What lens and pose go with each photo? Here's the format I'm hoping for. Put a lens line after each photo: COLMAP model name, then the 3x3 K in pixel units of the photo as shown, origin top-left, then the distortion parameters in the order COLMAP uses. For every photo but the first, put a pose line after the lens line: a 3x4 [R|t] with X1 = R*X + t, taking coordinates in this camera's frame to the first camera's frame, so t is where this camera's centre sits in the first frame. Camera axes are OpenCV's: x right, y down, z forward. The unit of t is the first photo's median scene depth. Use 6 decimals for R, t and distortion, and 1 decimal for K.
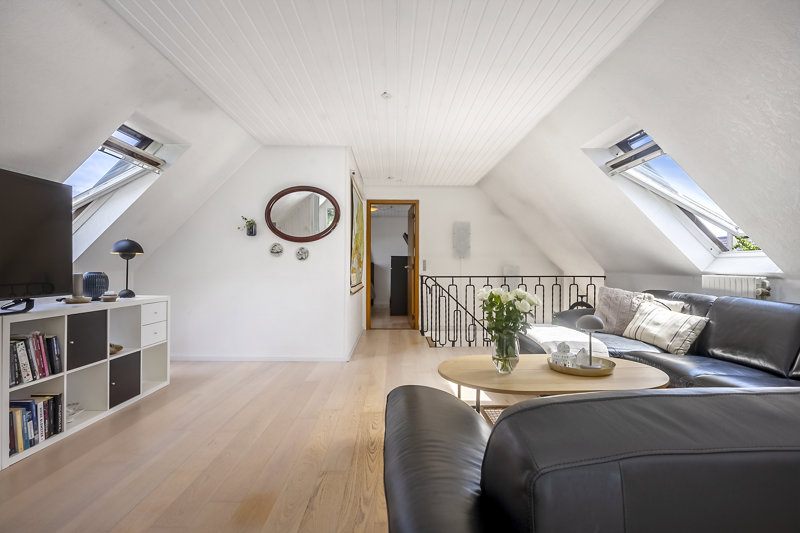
lens RADIAL K [[383.2, 0, 402.3], [0, 383.2, 264.2], [0, 0, 1]] dist [-0.012207, -0.000274]
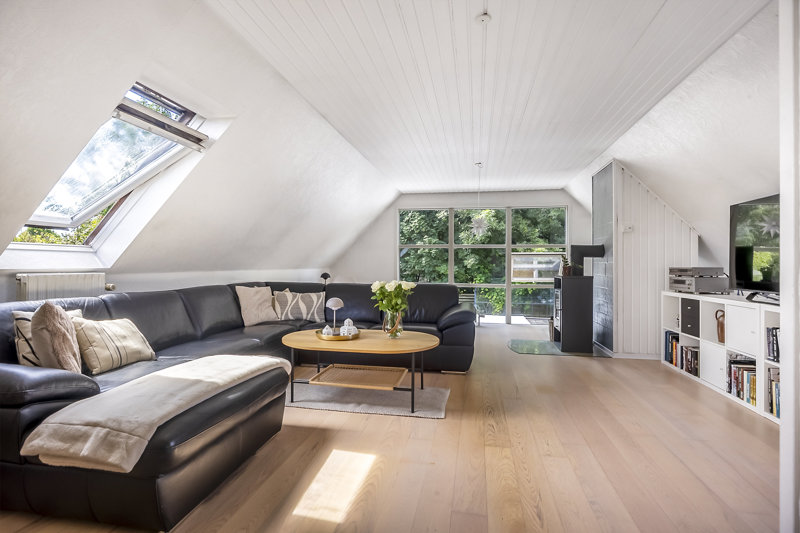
lens RADIAL K [[383.2, 0, 402.3], [0, 383.2, 264.2], [0, 0, 1]] dist [-0.012207, -0.000274]
pose [[-0.978003, -0.007539, 0.208456, -0.045144], [-0.009521, 0.999918, -0.008511, 0.012682], [-0.208375, -0.010308, -0.977995, 1.786352]]
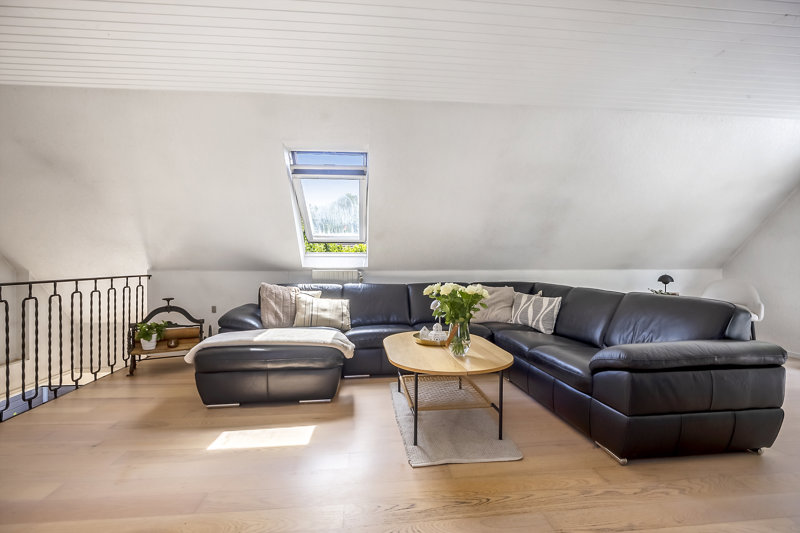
lens RADIAL K [[383.2, 0, 402.3], [0, 383.2, 264.2], [0, 0, 1]] dist [-0.012207, -0.000274]
pose [[-0.078727, 0.002773, 0.996892, -0.634645], [-0.006359, 0.999974, -0.003284, 0.014562], [-0.996876, -0.006598, -0.078707, 0.937623]]
